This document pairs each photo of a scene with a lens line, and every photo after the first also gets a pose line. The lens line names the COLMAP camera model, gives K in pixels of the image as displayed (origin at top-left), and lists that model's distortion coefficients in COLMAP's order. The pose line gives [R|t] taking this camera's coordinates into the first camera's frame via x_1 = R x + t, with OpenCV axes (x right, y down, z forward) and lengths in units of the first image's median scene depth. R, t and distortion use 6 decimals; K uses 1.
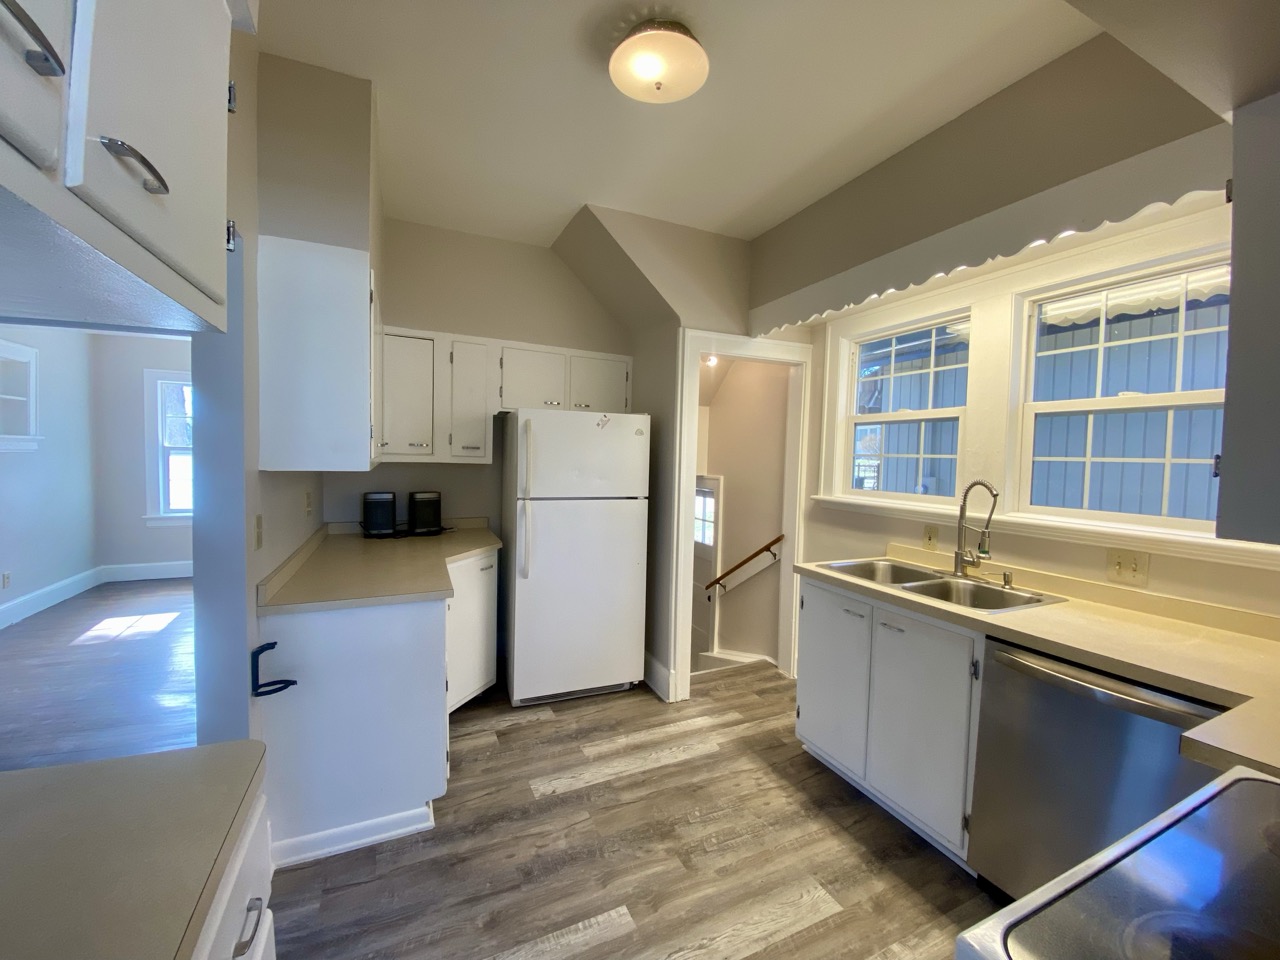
lens RADIAL K [[513.7, 0, 640.0], [0, 513.7, 480.0], [0, 0, 1]] dist [0.000809, -0.012651]
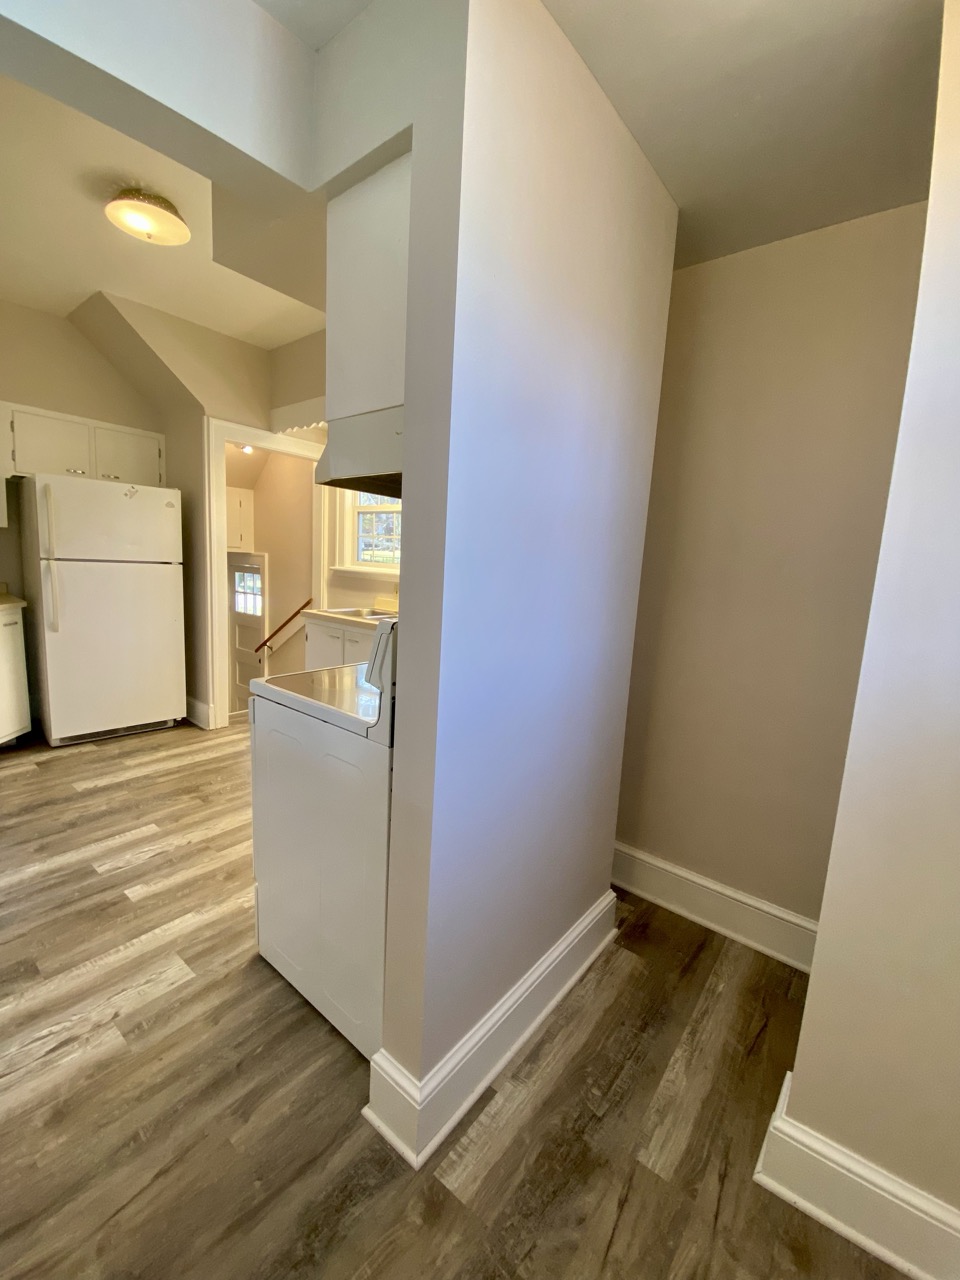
lens RADIAL K [[513.7, 0, 486.4], [0, 513.7, 643.6], [0, 0, 1]] dist [0.000809, -0.012651]
pose [[0.888955, -0.040016, 0.456243, 0.104715], [-0.018762, 0.992158, 0.123576, 0.067347], [-0.457610, -0.118413, 0.881233, -0.420141]]
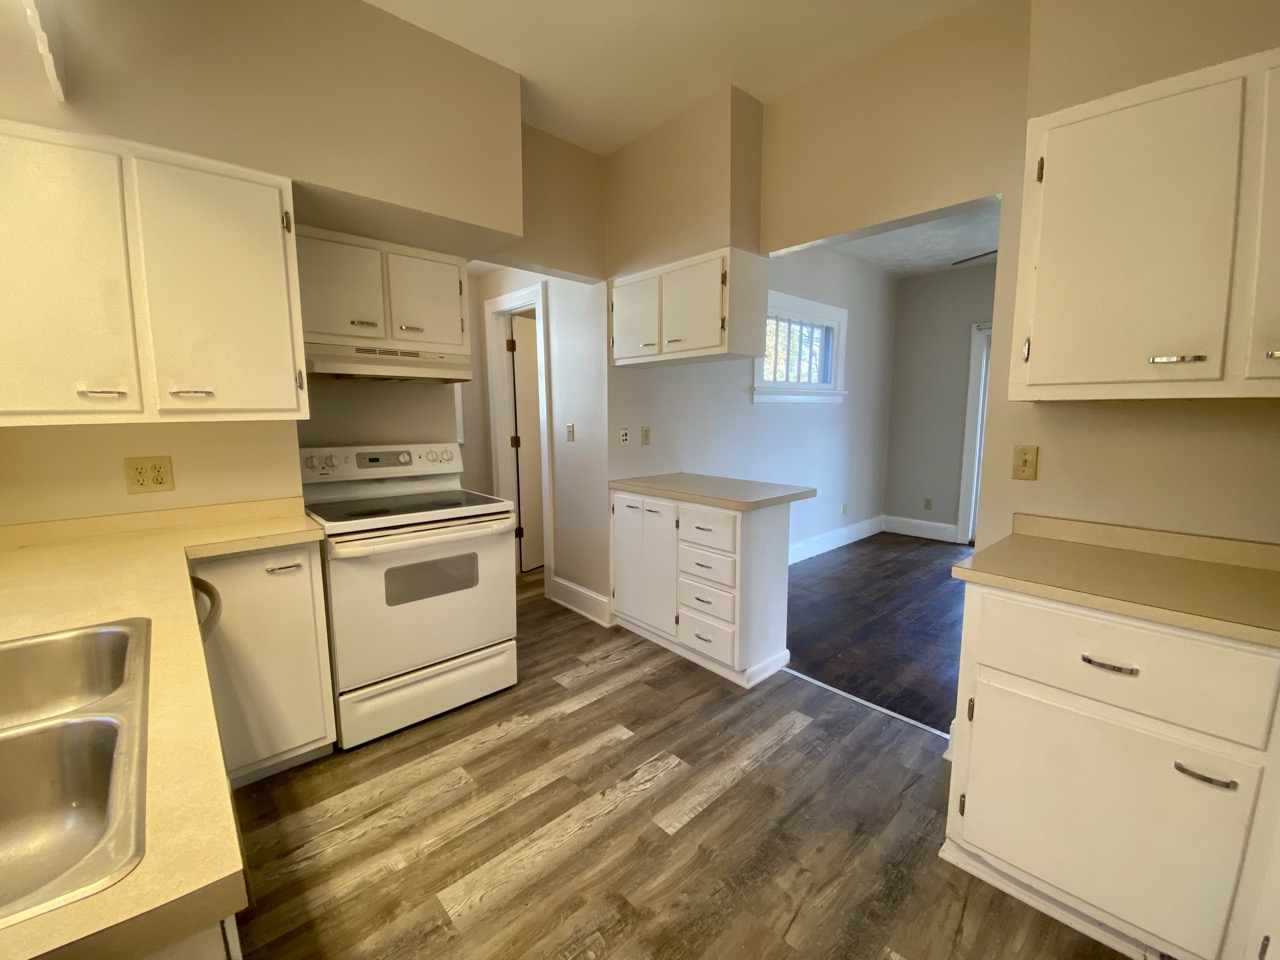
lens RADIAL K [[513.7, 0, 640.0], [0, 513.7, 480.0], [0, 0, 1]] dist [0.000809, -0.012651]
pose [[-0.948945, 0.024351, -0.314500, 0.196567], [-0.030758, 0.985122, 0.169083, -0.009016], [0.313938, 0.170124, -0.934078, 1.087442]]
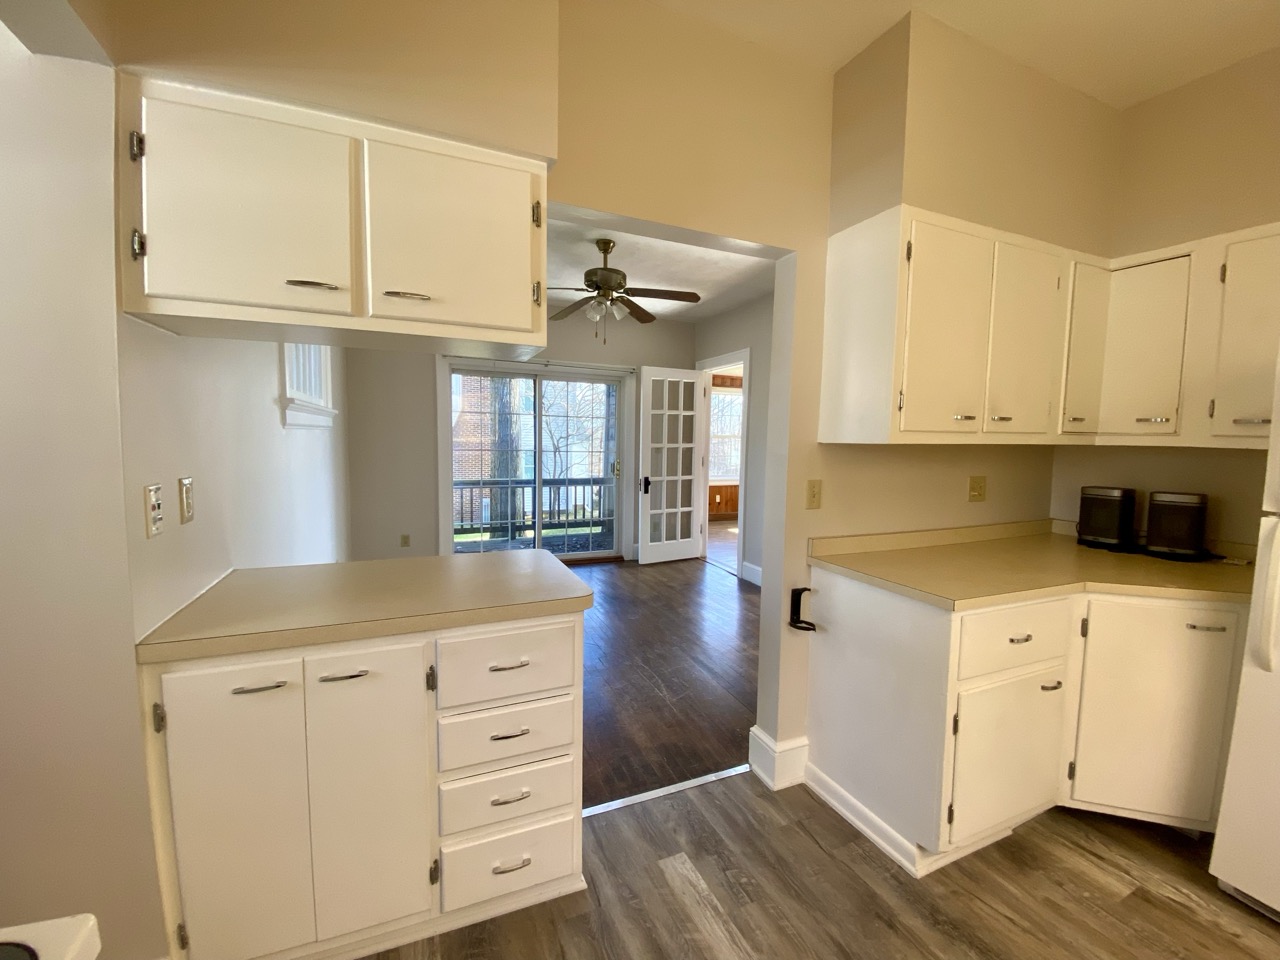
lens RADIAL K [[513.7, 0, 640.0], [0, 513.7, 480.0], [0, 0, 1]] dist [0.000809, -0.012651]
pose [[-0.015944, 0.058893, -0.998137, 0.279581], [-0.064613, 0.996117, 0.059806, 0.015204], [0.997783, 0.065446, -0.012077, 0.382452]]
